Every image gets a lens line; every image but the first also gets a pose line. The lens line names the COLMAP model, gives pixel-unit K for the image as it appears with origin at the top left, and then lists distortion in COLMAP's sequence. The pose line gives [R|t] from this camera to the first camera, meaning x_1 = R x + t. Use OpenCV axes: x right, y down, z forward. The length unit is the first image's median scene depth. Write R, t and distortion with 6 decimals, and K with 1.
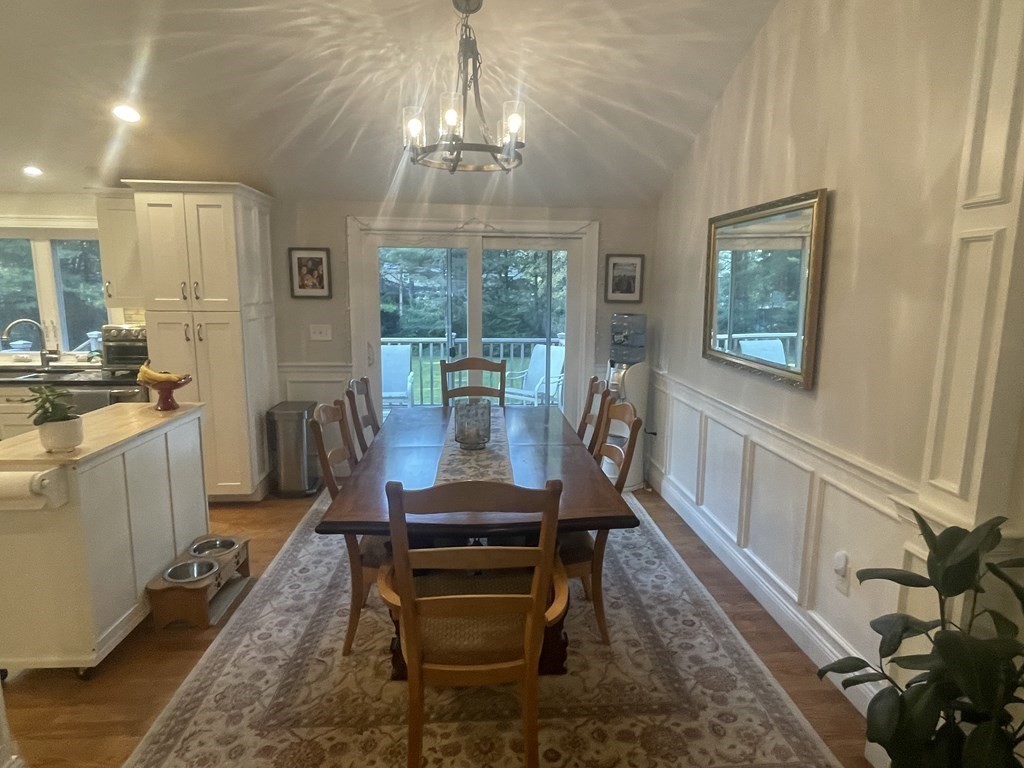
lens RADIAL K [[597.5, 0, 513.7], [0, 597.5, 382.0], [0, 0, 1]] dist [-0.006653, 0.003385]
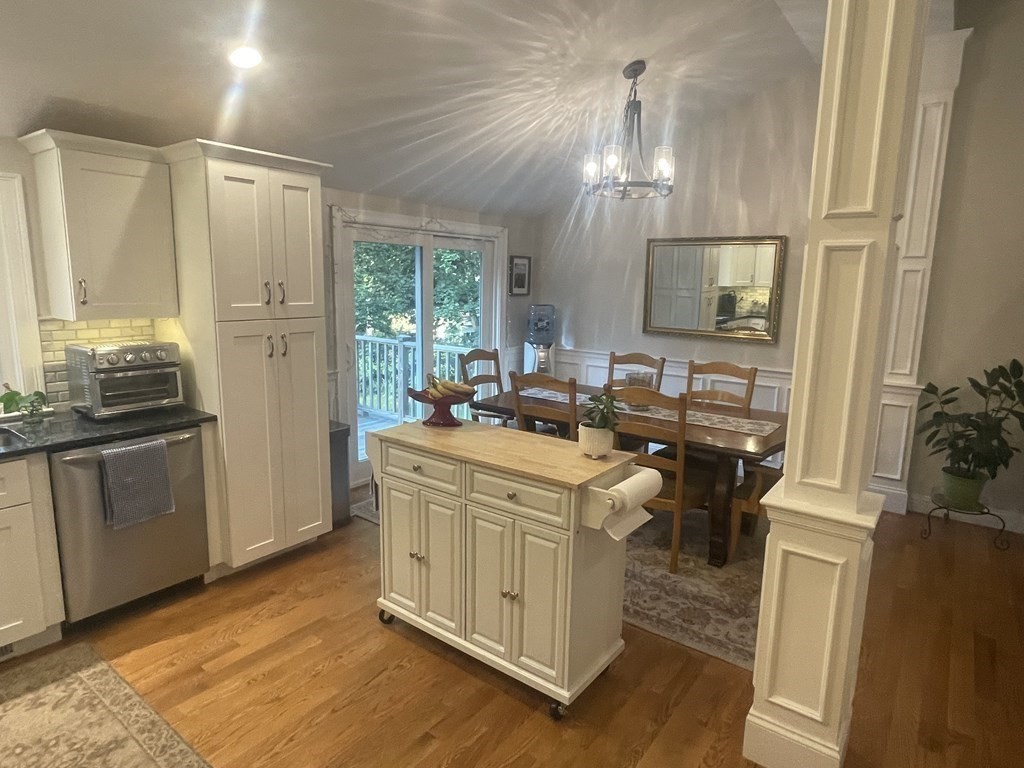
lens RADIAL K [[597.5, 0, 510.8], [0, 597.5, 380.1], [0, 0, 1]] dist [-0.006653, 0.003385]
pose [[0.657565, -0.125790, 0.742823, -0.809223], [0.109064, 0.991471, 0.071350, -0.053506], [-0.745462, 0.034099, 0.665675, 0.214630]]
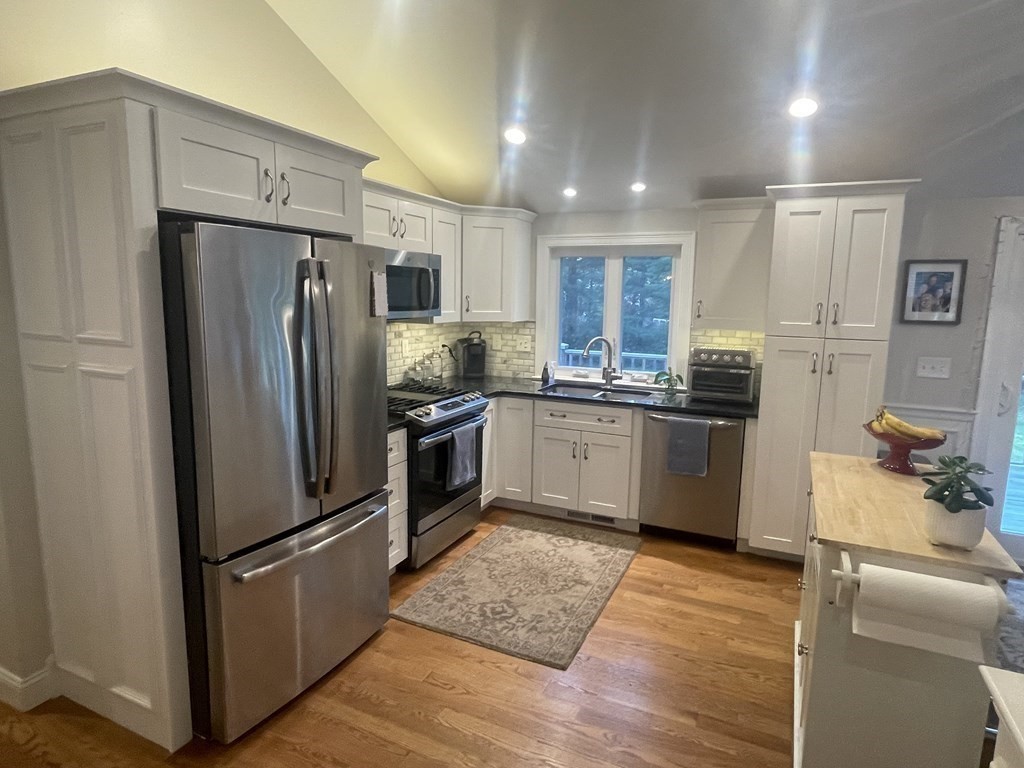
lens RADIAL K [[597.5, 0, 512.4], [0, 597.5, 381.9], [0, 0, 1]] dist [-0.006653, 0.003385]
pose [[0.873343, 0.076509, -0.481060, -0.447663], [-0.085336, 0.996346, 0.003537, -0.020537], [0.479573, 0.037962, 0.876681, 0.052593]]
